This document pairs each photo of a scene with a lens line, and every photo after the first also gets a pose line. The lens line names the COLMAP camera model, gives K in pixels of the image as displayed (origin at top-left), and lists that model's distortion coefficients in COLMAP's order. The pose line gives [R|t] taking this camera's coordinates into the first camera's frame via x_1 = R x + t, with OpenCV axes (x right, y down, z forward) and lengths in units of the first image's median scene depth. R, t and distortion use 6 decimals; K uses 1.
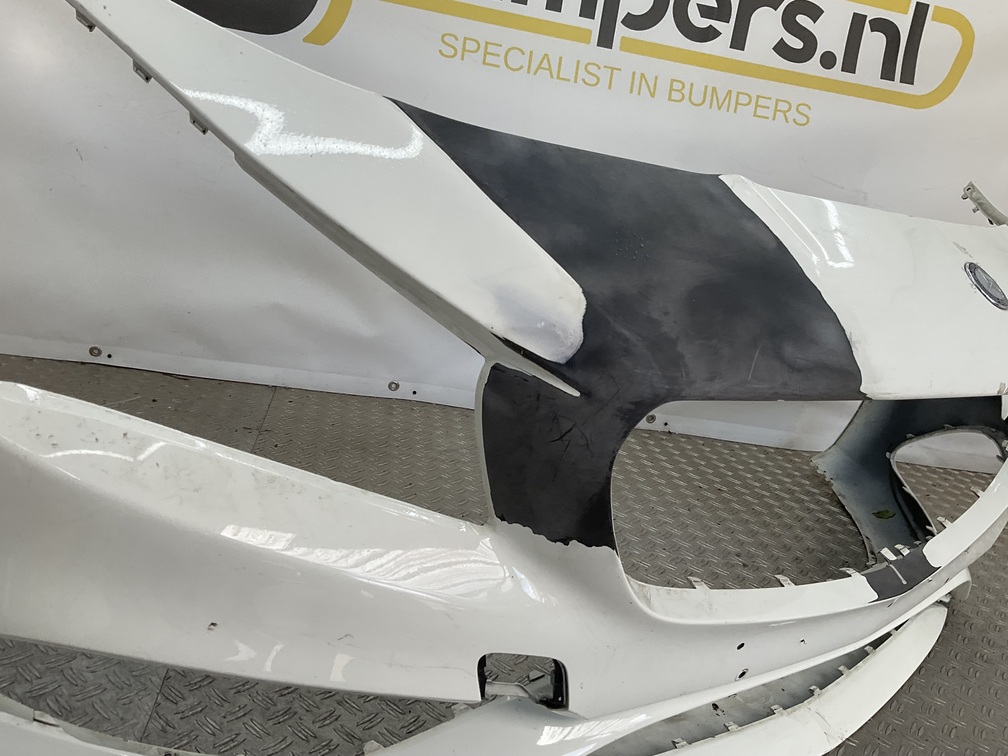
lens RADIAL K [[837.5, 0, 502.4], [0, 837.5, 377.0], [0, 0, 1]] dist [0.079944, -0.144500]
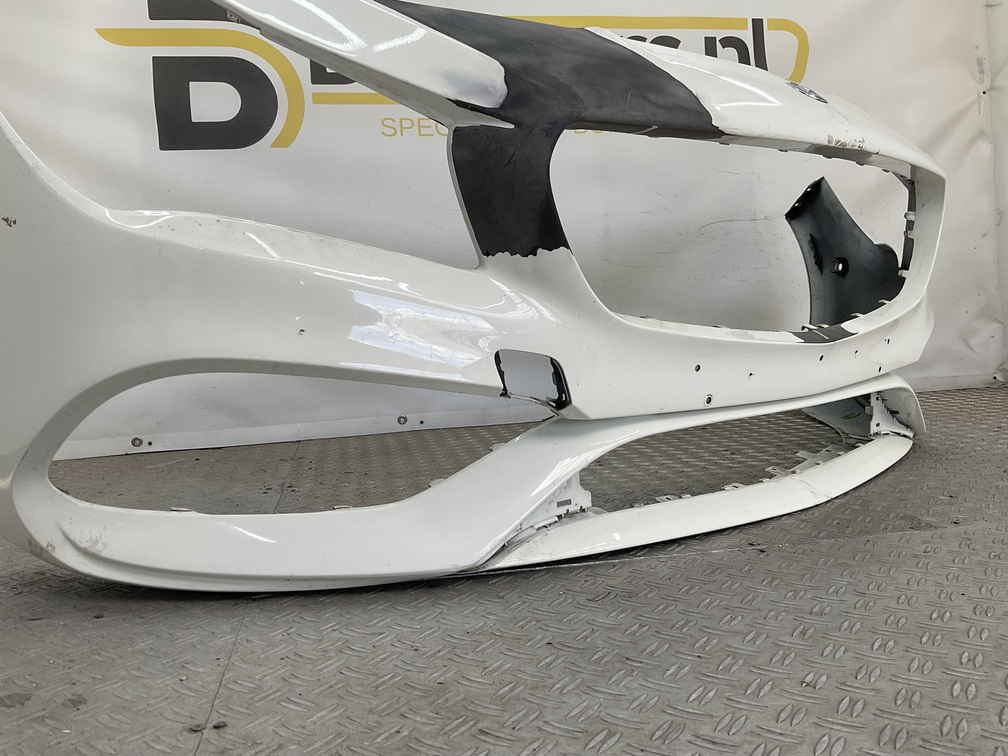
lens RADIAL K [[837.5, 0, 502.3], [0, 837.5, 378.2], [0, 0, 1]] dist [0.079944, -0.144500]
pose [[0.973277, -0.227460, 0.031539, -0.023904], [0.229093, 0.952335, -0.201431, 0.231010], [0.015782, 0.203274, 0.978995, -0.115362]]
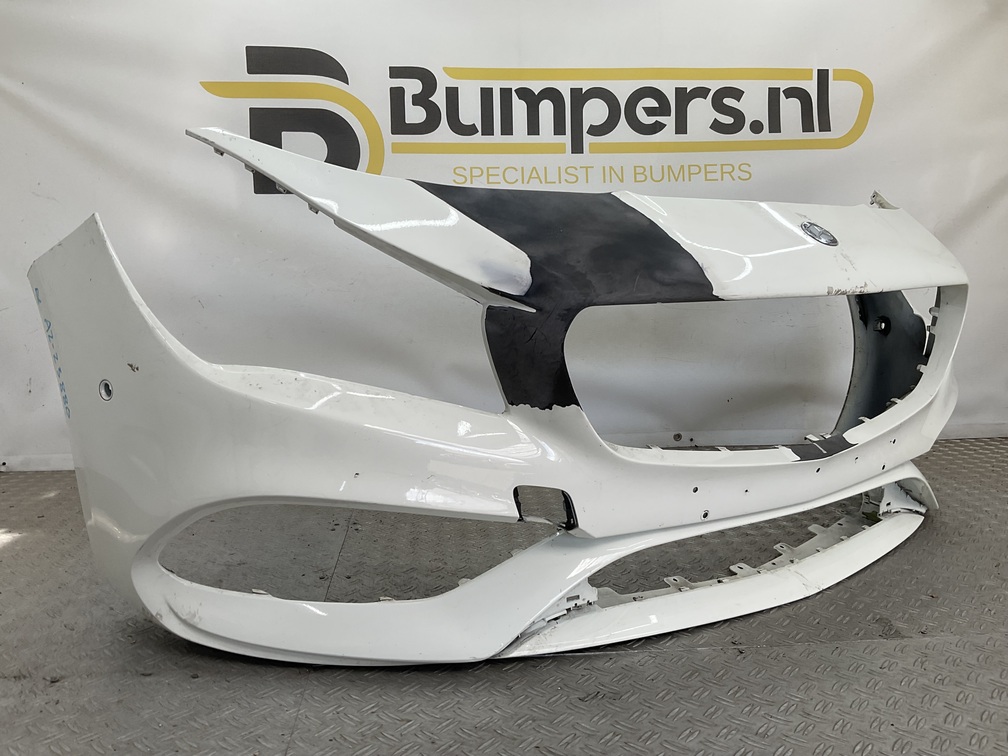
lens RADIAL K [[837.5, 0, 502.4], [0, 837.5, 377.7], [0, 0, 1]] dist [0.079944, -0.144500]
pose [[0.981092, -0.179576, -0.072187, 0.039175], [0.166047, 0.972597, -0.162740, 0.136987], [0.099433, 0.147676, 0.984025, -0.234078]]
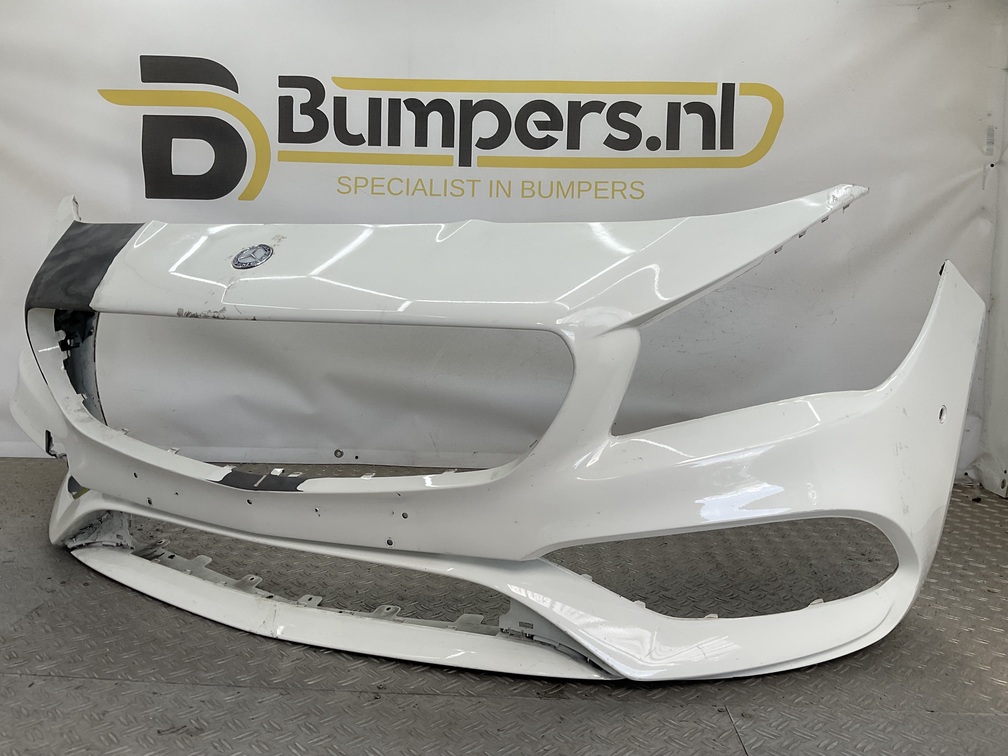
lens RADIAL K [[837.5, 0, 501.9], [0, 837.5, 379.9], [0, 0, 1]] dist [0.079944, -0.144500]
pose [[0.974141, -0.128439, -0.185882, 0.371154], [0.095429, 0.979614, -0.176773, 0.156290], [0.204797, 0.154464, 0.966540, -0.167000]]
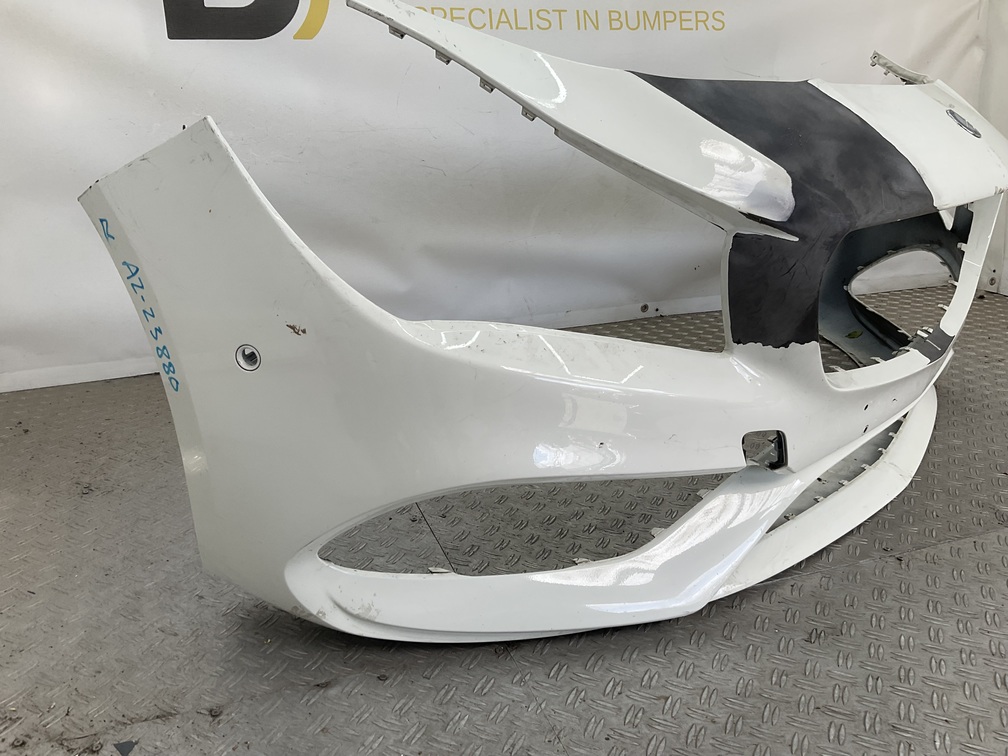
lens RADIAL K [[837.5, 0, 504.7], [0, 837.5, 380.6], [0, 0, 1]] dist [0.079944, -0.144500]
pose [[0.961090, -0.242035, 0.133133, -0.215091], [0.232431, 0.969003, 0.083714, 0.005298], [-0.149268, -0.049512, 0.987556, -0.141898]]
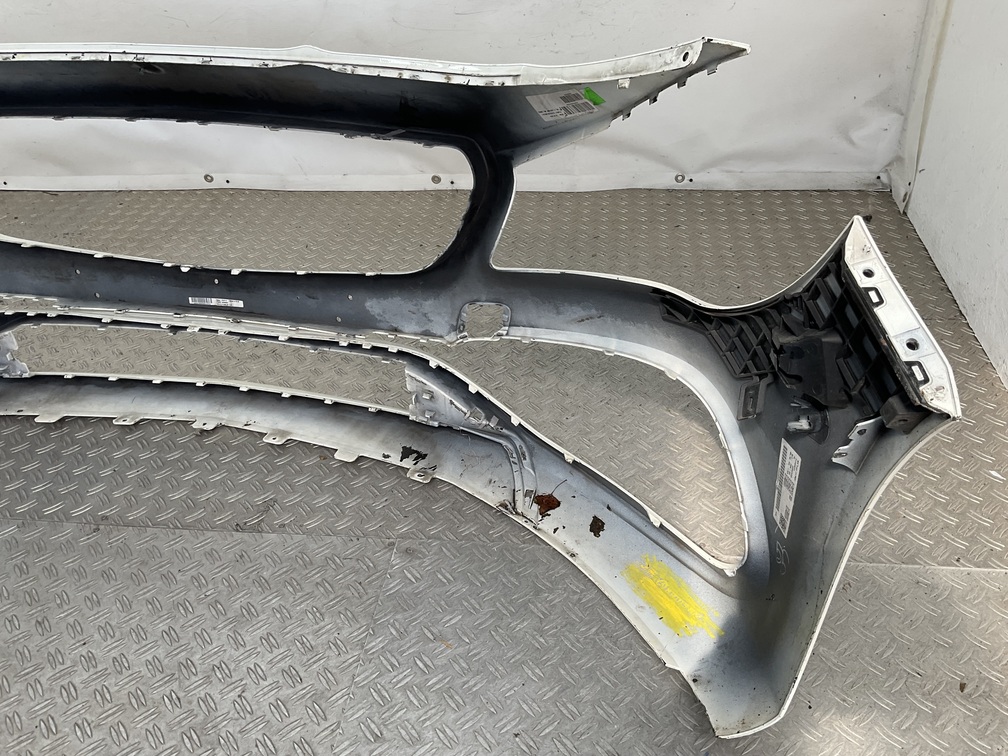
lens RADIAL K [[837.5, 0, 504.9], [0, 837.5, 387.2], [0, 0, 1]] dist [0.079944, -0.144500]
pose [[0.941763, -0.032385, -0.334715, 0.701003], [0.139363, 0.943439, 0.300833, -0.012871], [0.306041, -0.329961, 0.893009, -0.033683]]
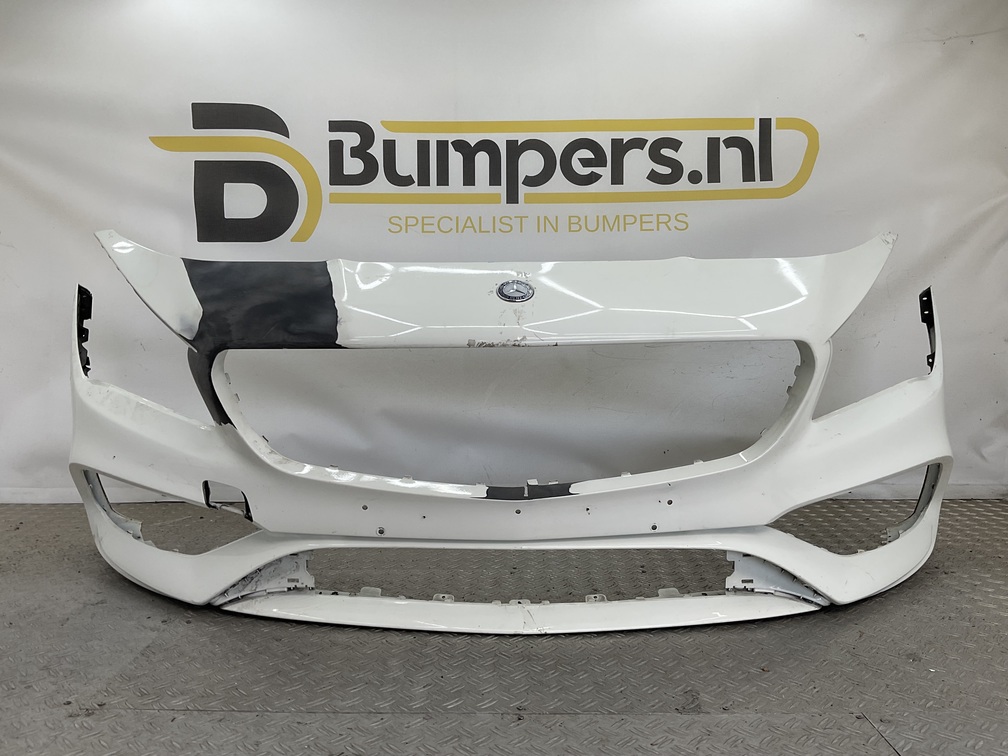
lens RADIAL K [[837.5, 0, 505.3], [0, 837.5, 384.7], [0, 0, 1]] dist [0.079944, -0.144500]
pose [[0.973634, -0.162336, -0.160260, 0.274386], [0.127322, 0.969658, -0.208690, 0.154124], [0.189276, 0.182783, 0.964762, -0.209688]]
